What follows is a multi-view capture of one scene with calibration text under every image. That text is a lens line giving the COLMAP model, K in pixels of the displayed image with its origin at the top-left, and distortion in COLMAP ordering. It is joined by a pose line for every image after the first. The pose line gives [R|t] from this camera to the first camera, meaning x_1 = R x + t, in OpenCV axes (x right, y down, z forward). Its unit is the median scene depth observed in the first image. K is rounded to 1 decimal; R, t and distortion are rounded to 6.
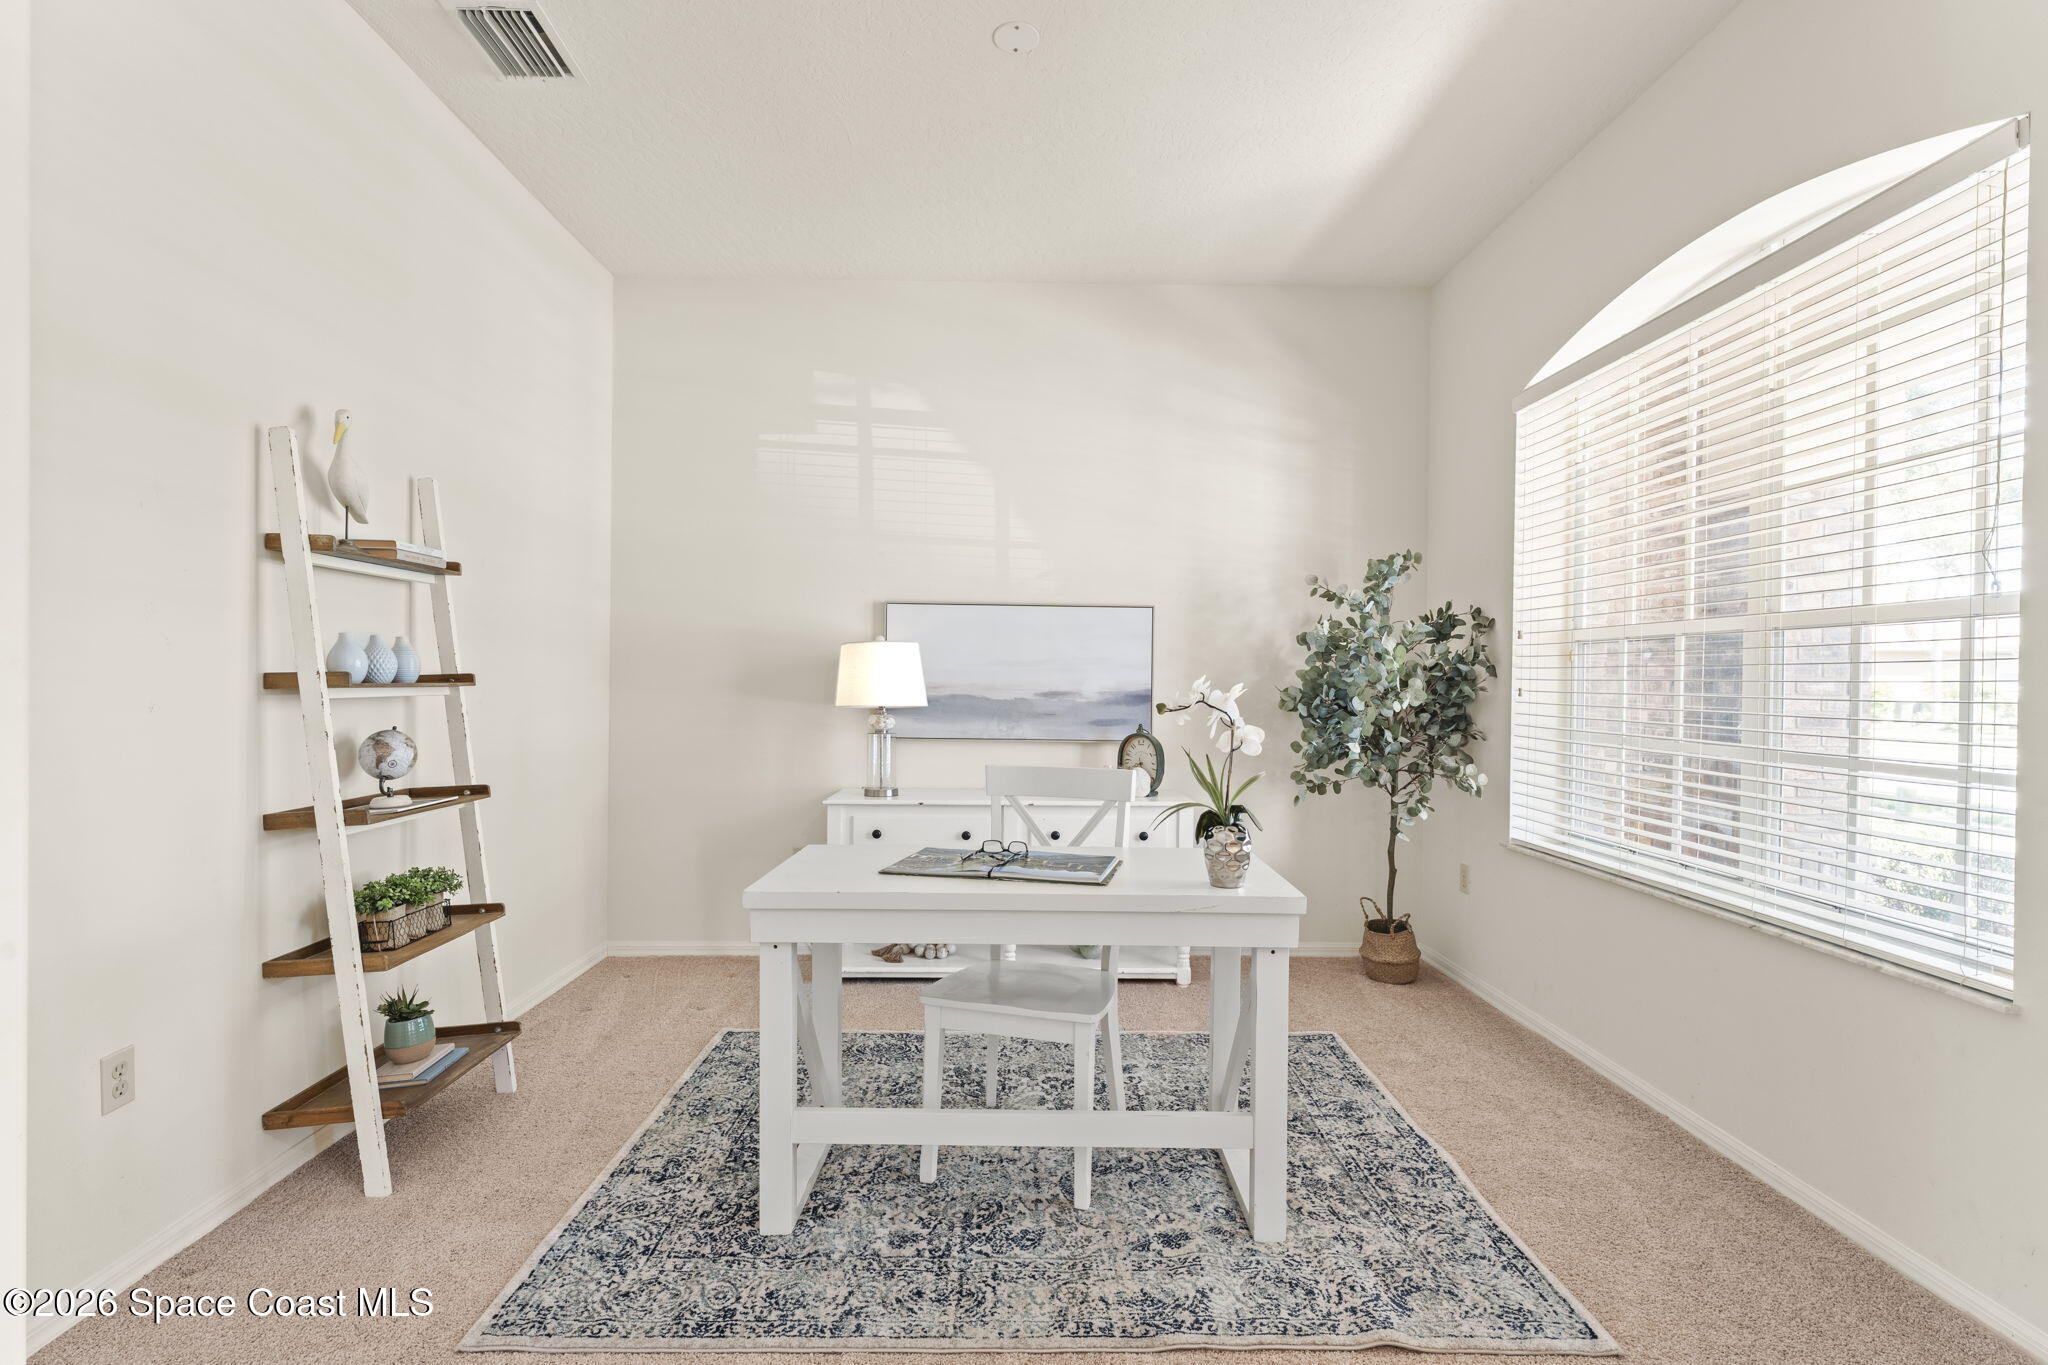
lens RADIAL K [[969.2, 0, 1028.9], [0, 969.2, 684.4], [0, 0, 1]] dist [-0.005168, -0.000249]
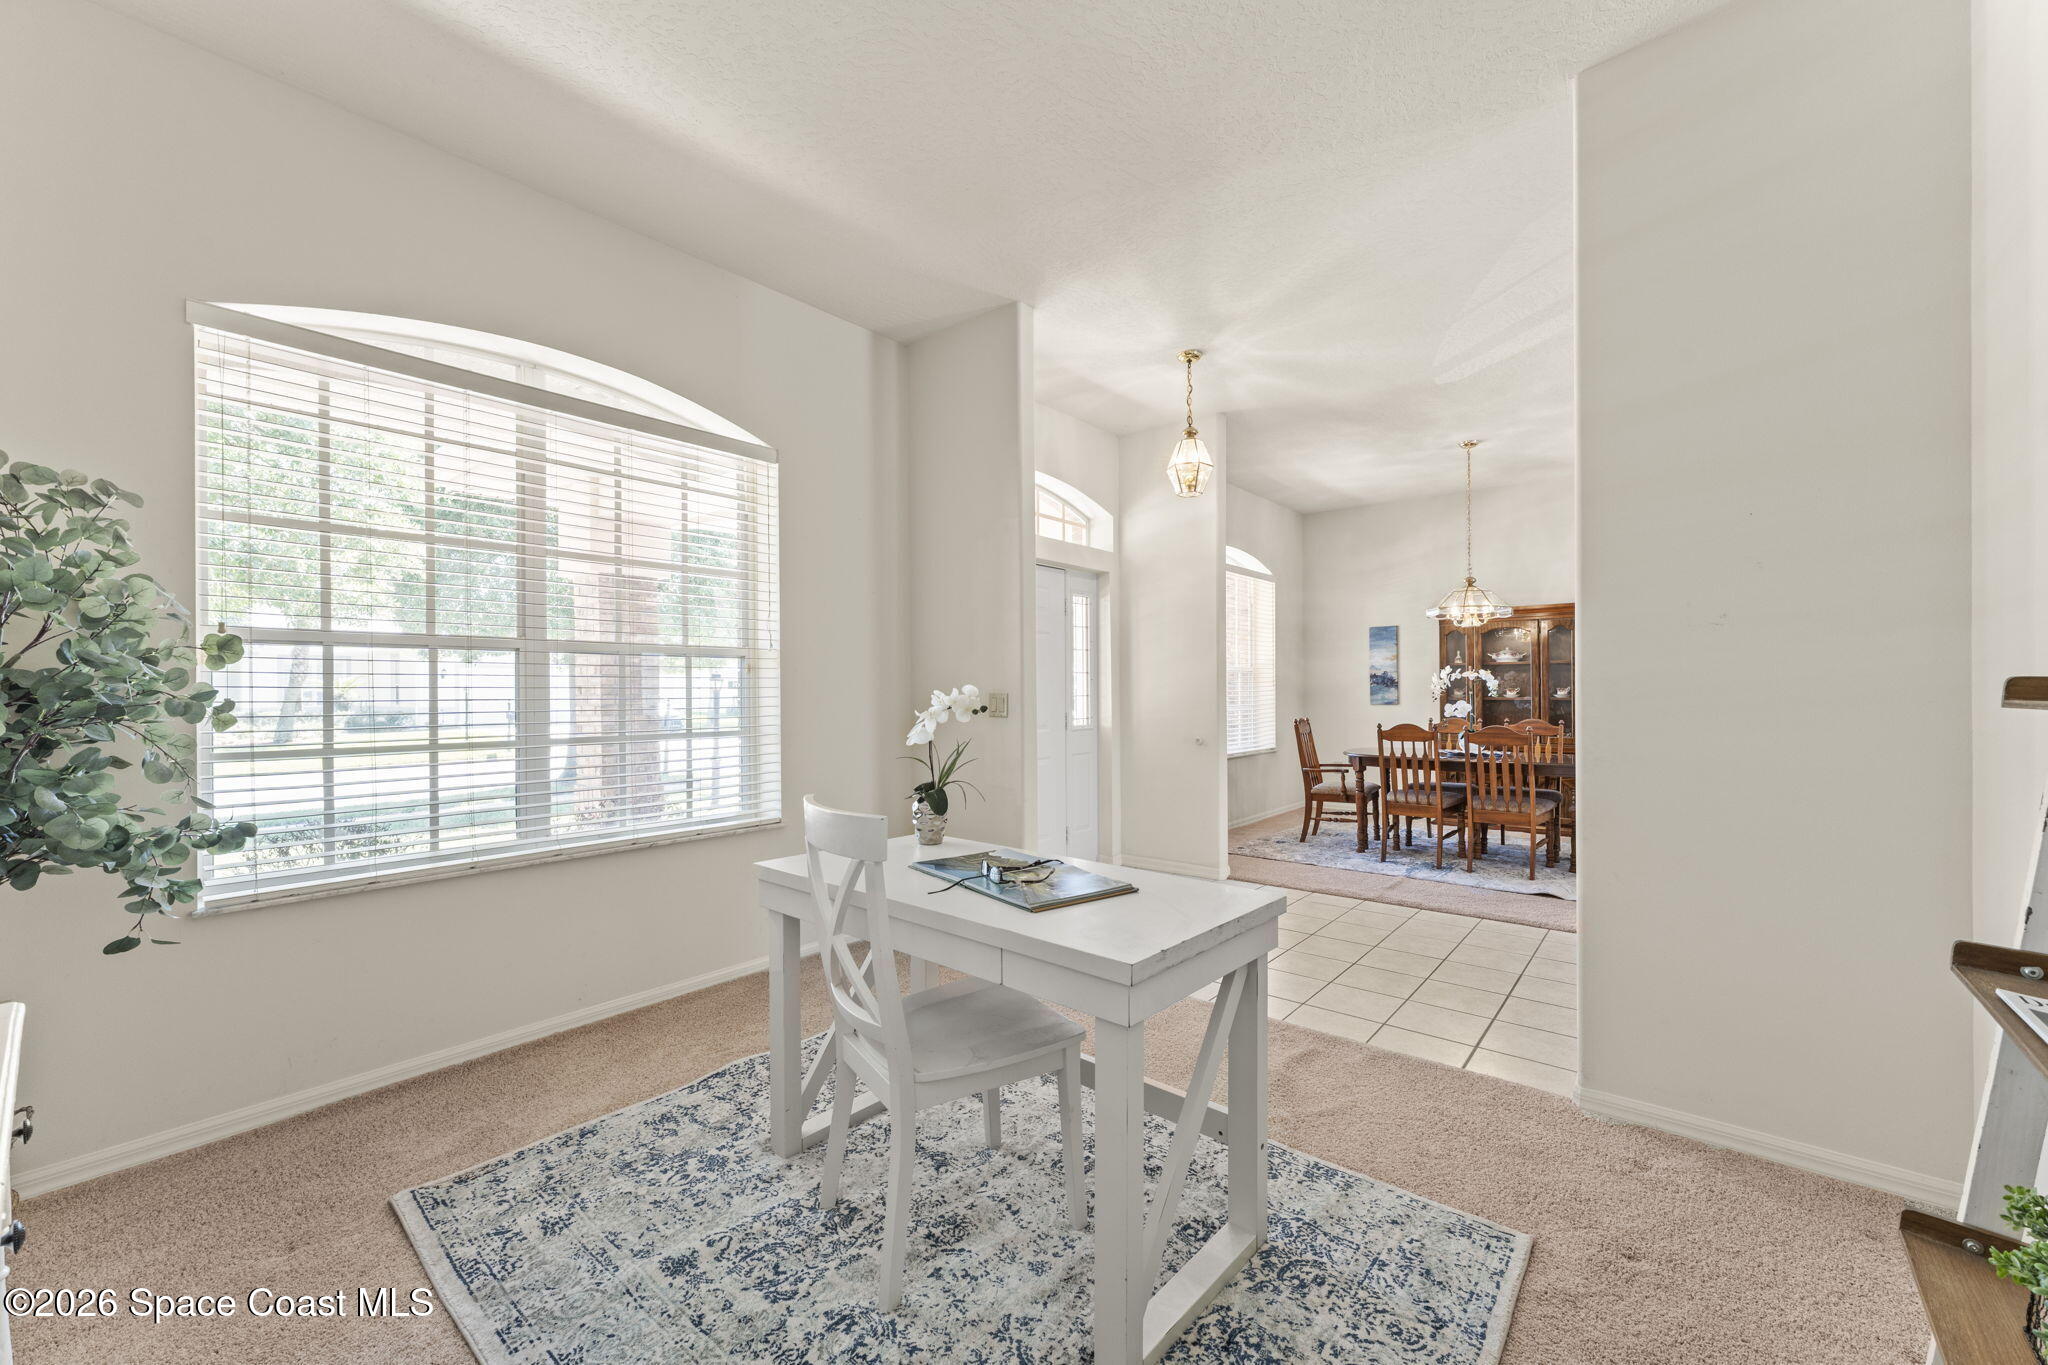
lens RADIAL K [[810.6, 0, 1036.8], [0, 810.6, 692.7], [0, 0, 1]] dist [0.002182, -0.000755]
pose [[-0.758889, -0.008782, 0.651161, -0.378584], [-0.001774, 0.999933, 0.011418, -0.005765], [-0.651218, 0.007510, -0.758854, 1.058558]]
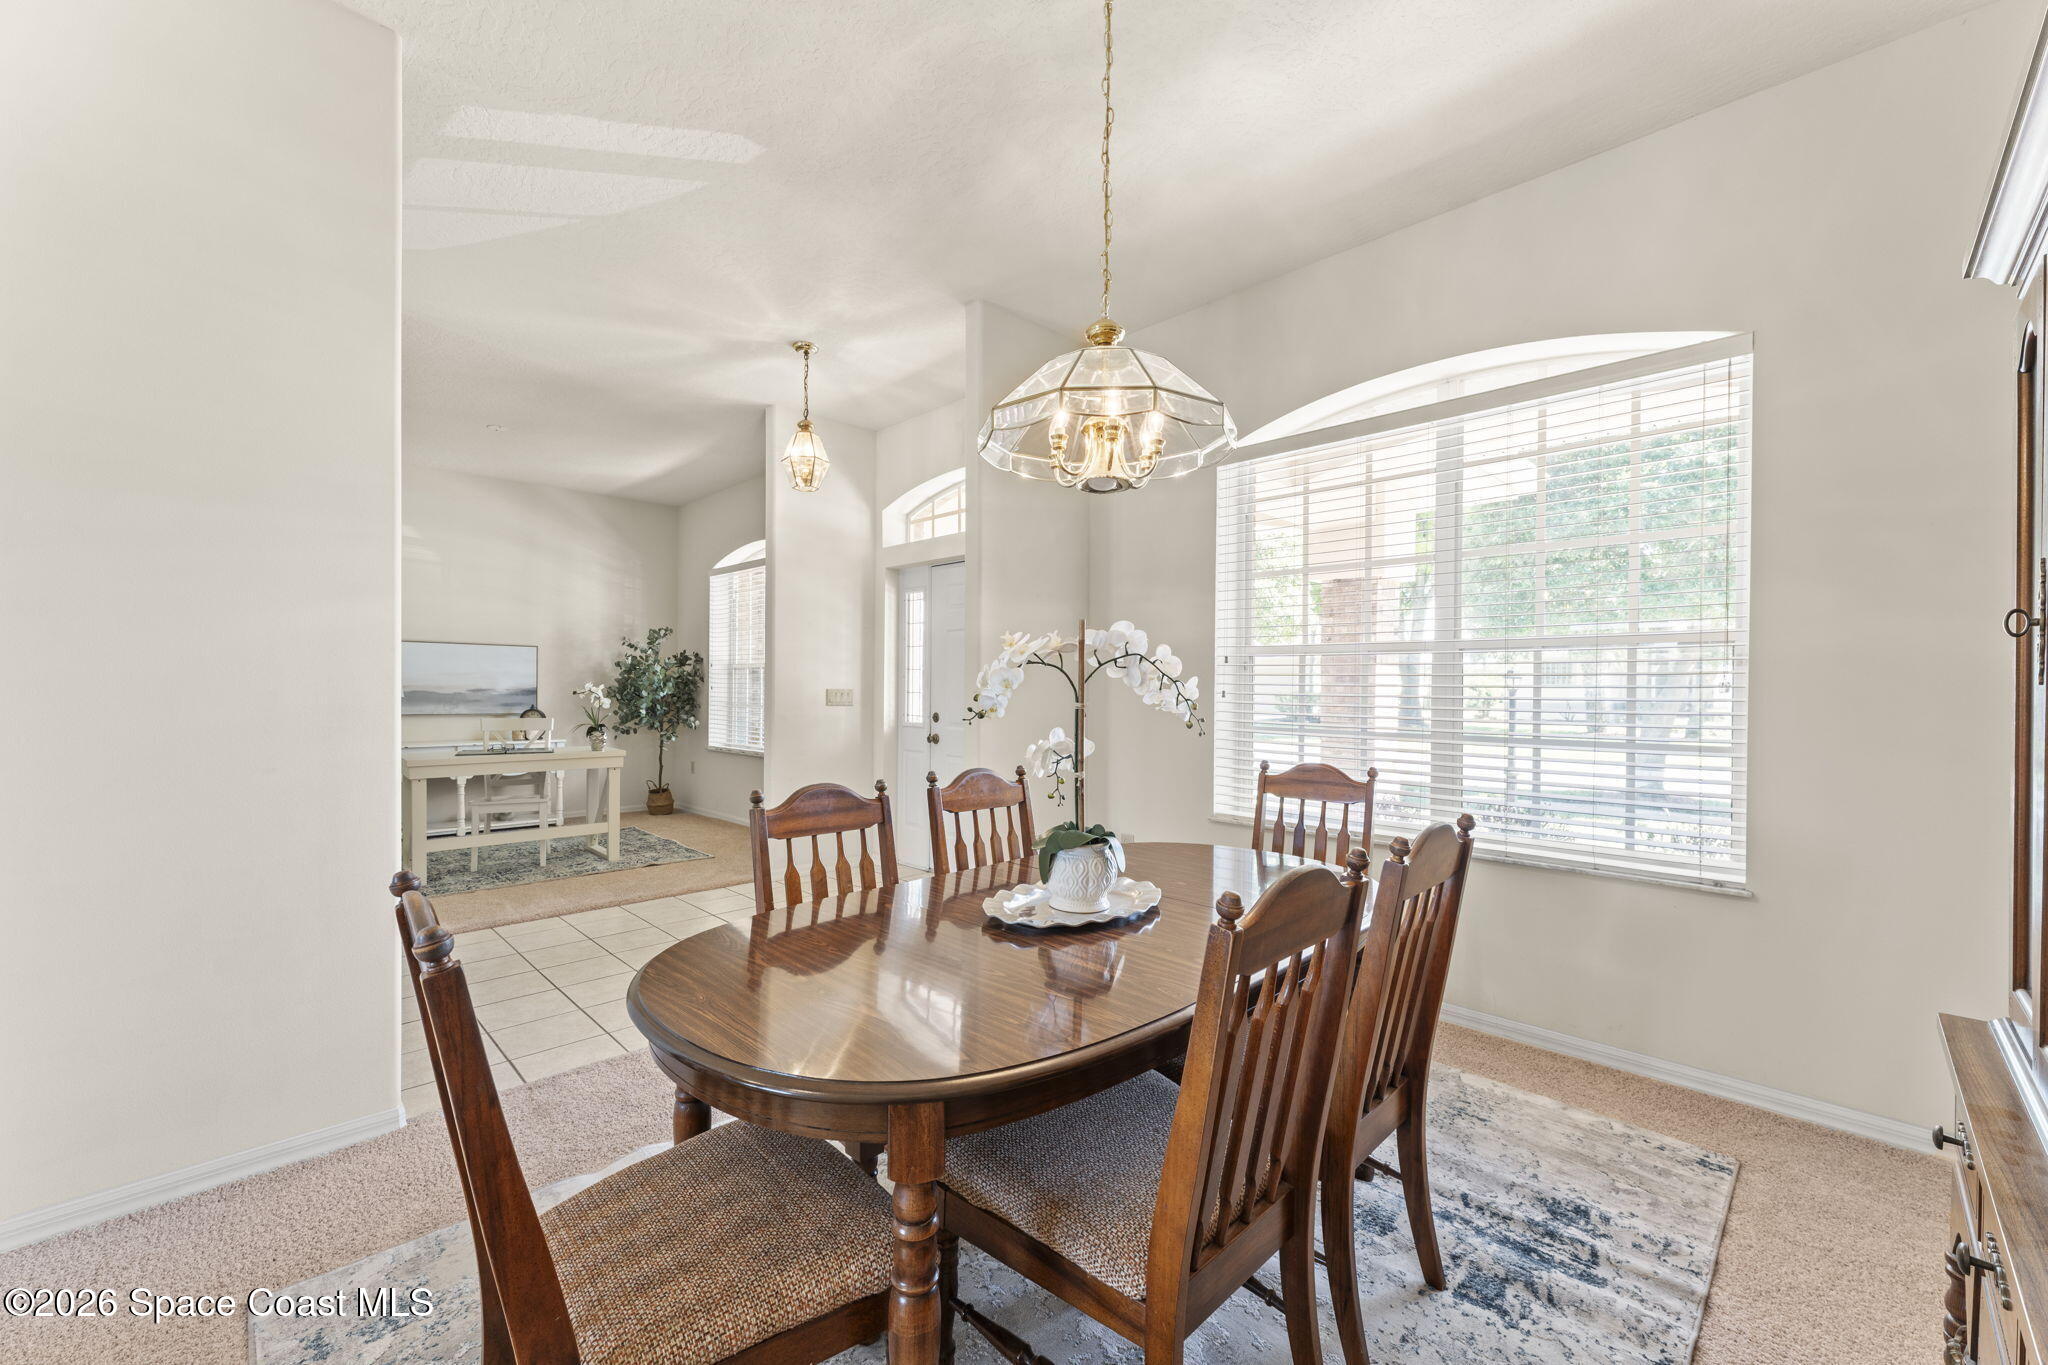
lens RADIAL K [[810.6, 0, 1038.4], [0, 810.6, 693.5], [0, 0, 1]] dist [0.002182, -0.000755]
pose [[0.716484, -0.009975, 0.697532, -0.349741], [0.001801, 0.999921, 0.012449, -0.001806], [-0.697601, -0.007663, 0.716445, -1.081929]]
